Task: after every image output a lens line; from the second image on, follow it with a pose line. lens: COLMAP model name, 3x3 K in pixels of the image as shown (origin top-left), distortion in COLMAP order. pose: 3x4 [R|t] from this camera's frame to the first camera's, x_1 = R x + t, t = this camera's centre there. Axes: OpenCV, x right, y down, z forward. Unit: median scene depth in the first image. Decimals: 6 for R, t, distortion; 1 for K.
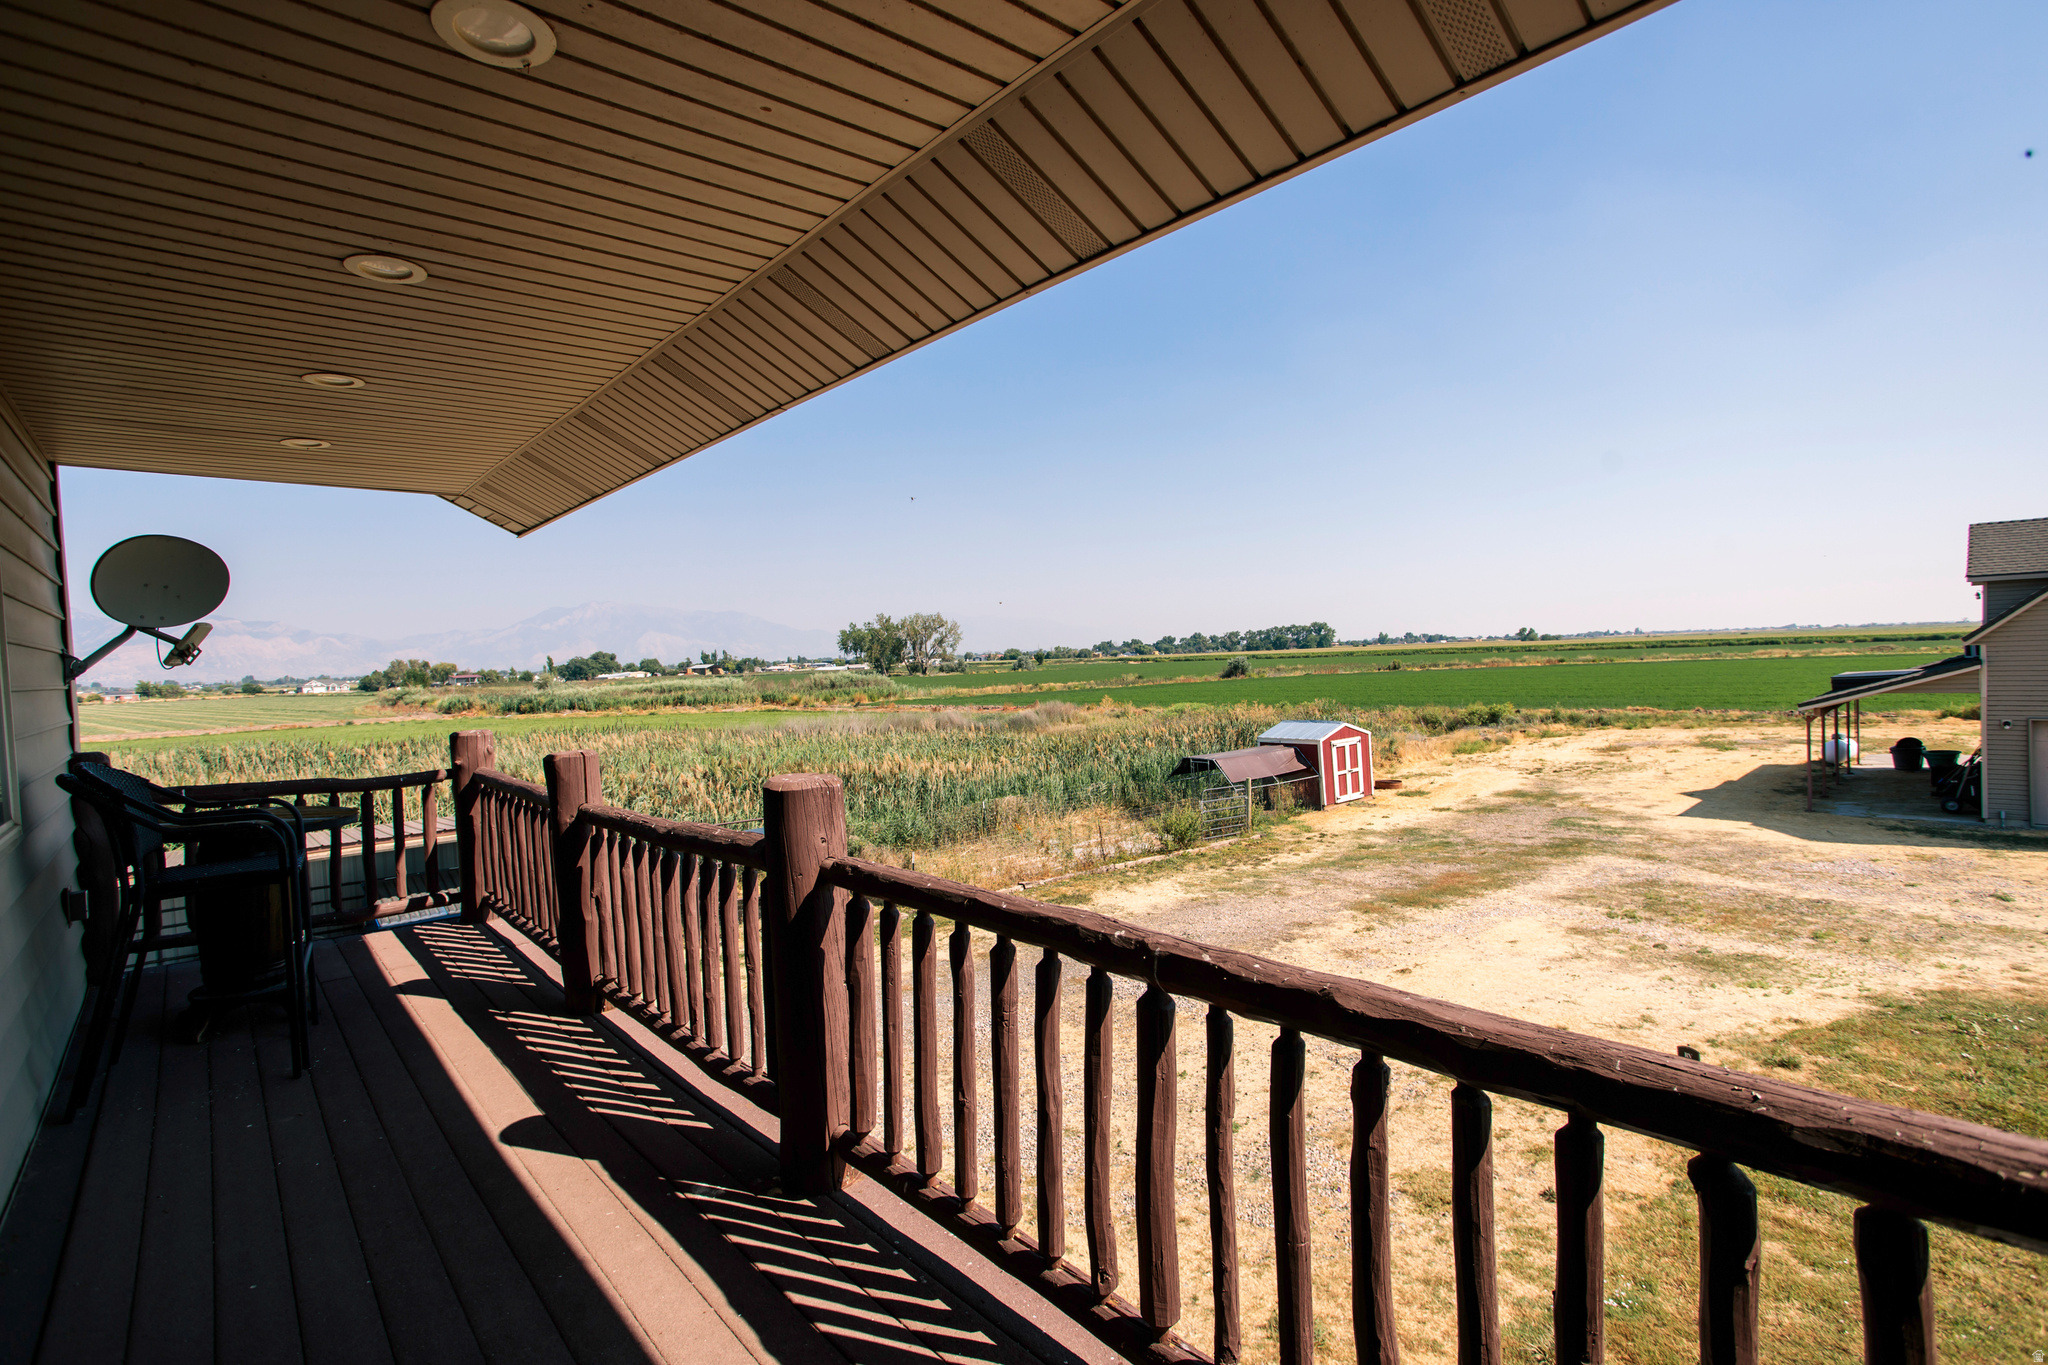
lens RADIAL K [[1018.5, 0, 1024.0], [0, 1018.5, 682.5], [0, 0, 1]] dist [-0.000404, 0.022212]
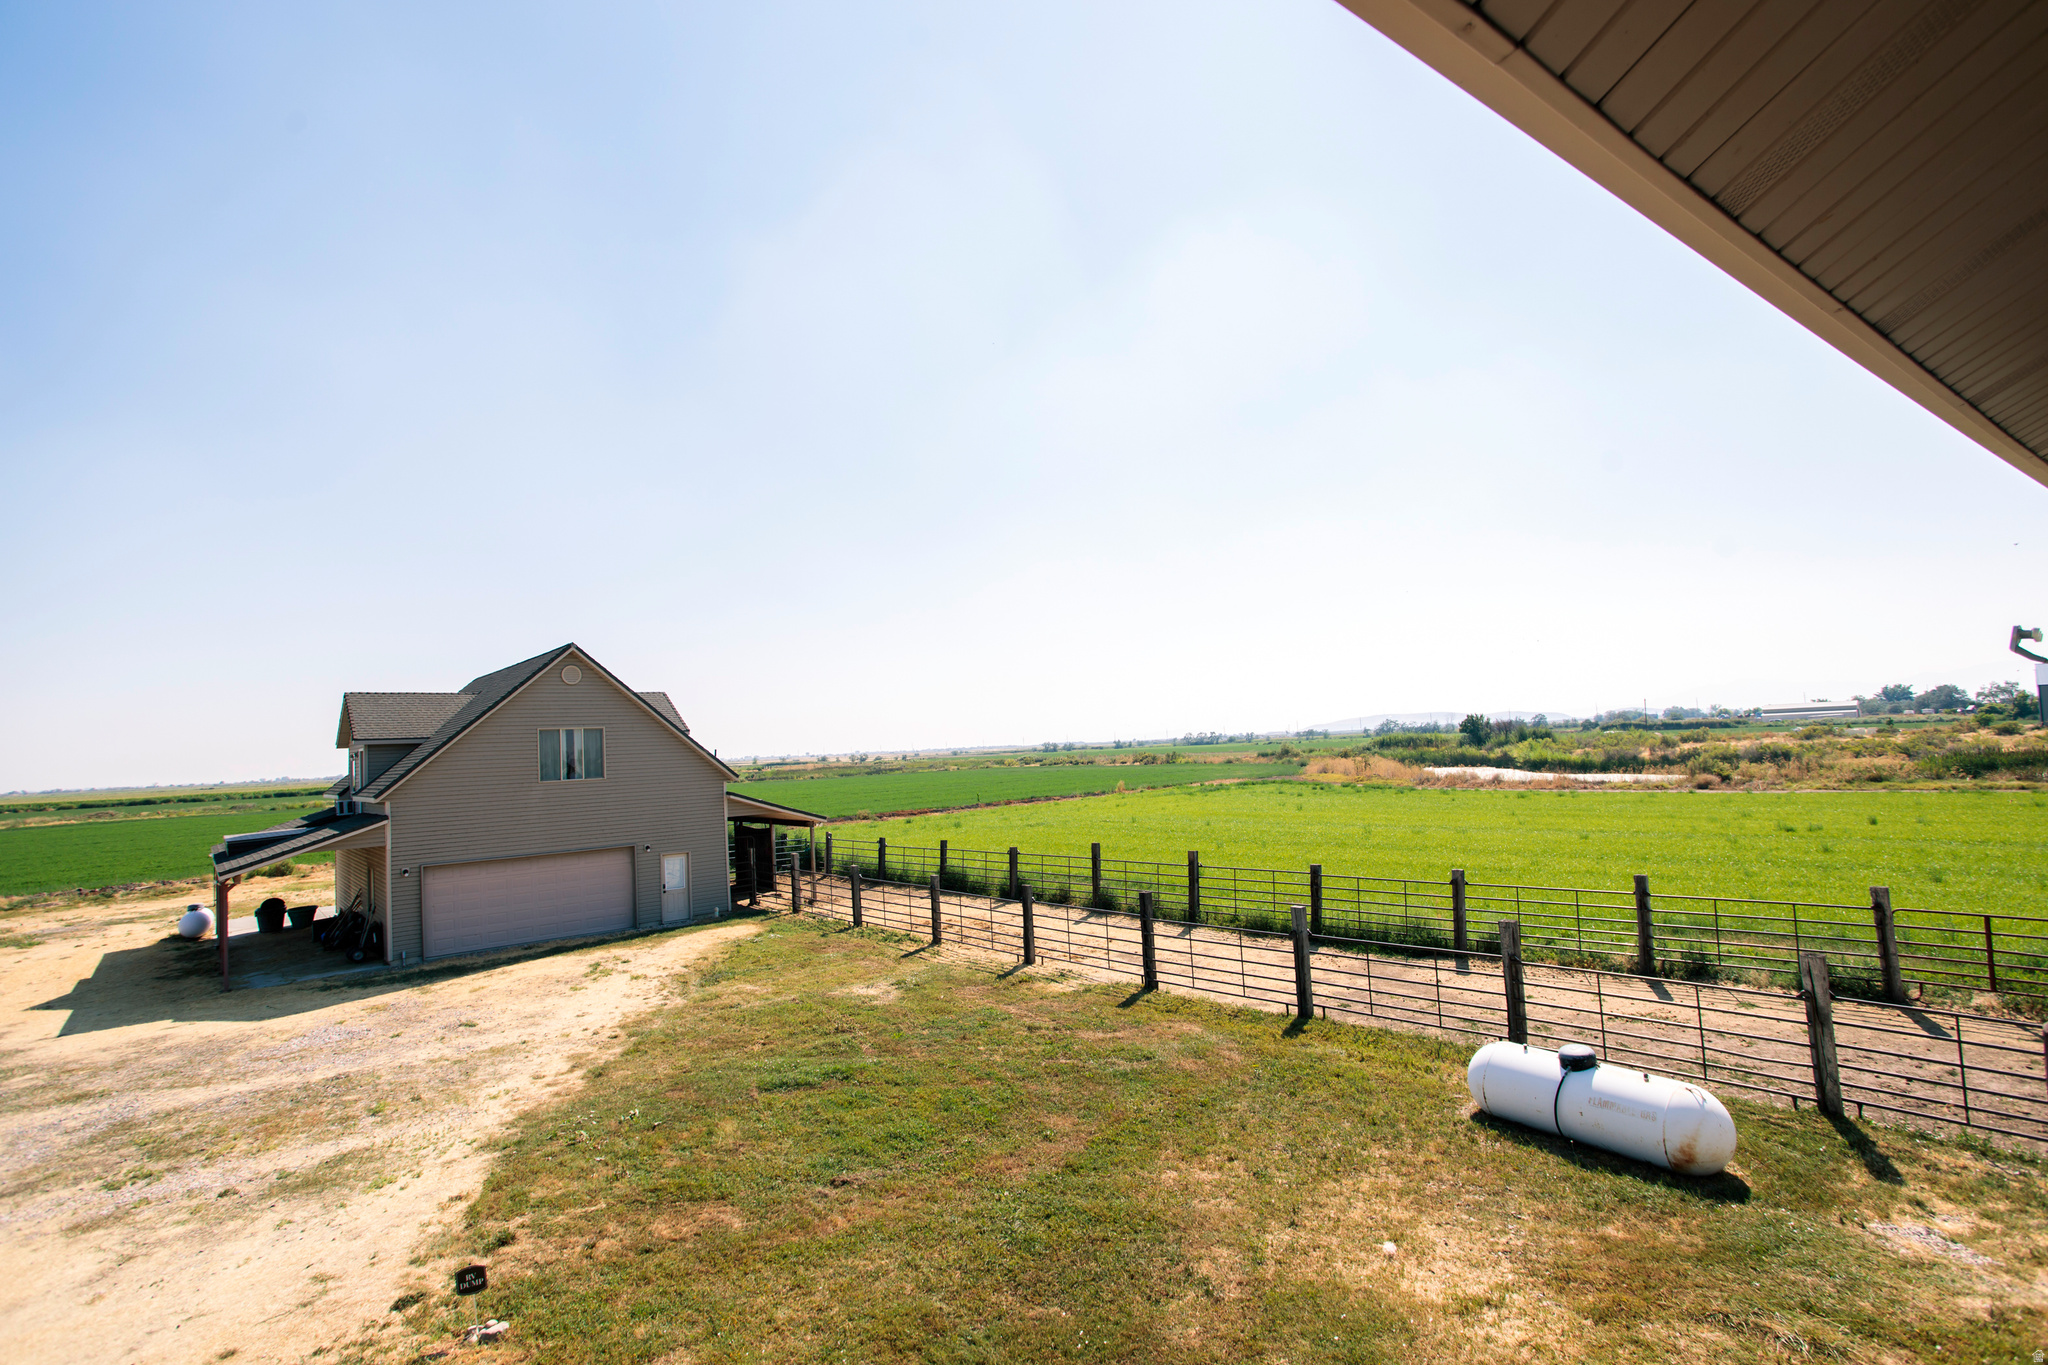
lens RADIAL K [[1018.5, 0, 1024.0], [0, 1018.5, 682.5], [0, 0, 1]] dist [-0.000404, 0.022212]
pose [[0.079015, 0.094296, 0.992404, -0.153218], [0.066649, 0.992789, -0.099639, -0.011370], [-0.994643, 0.074015, 0.072160, 0.300485]]
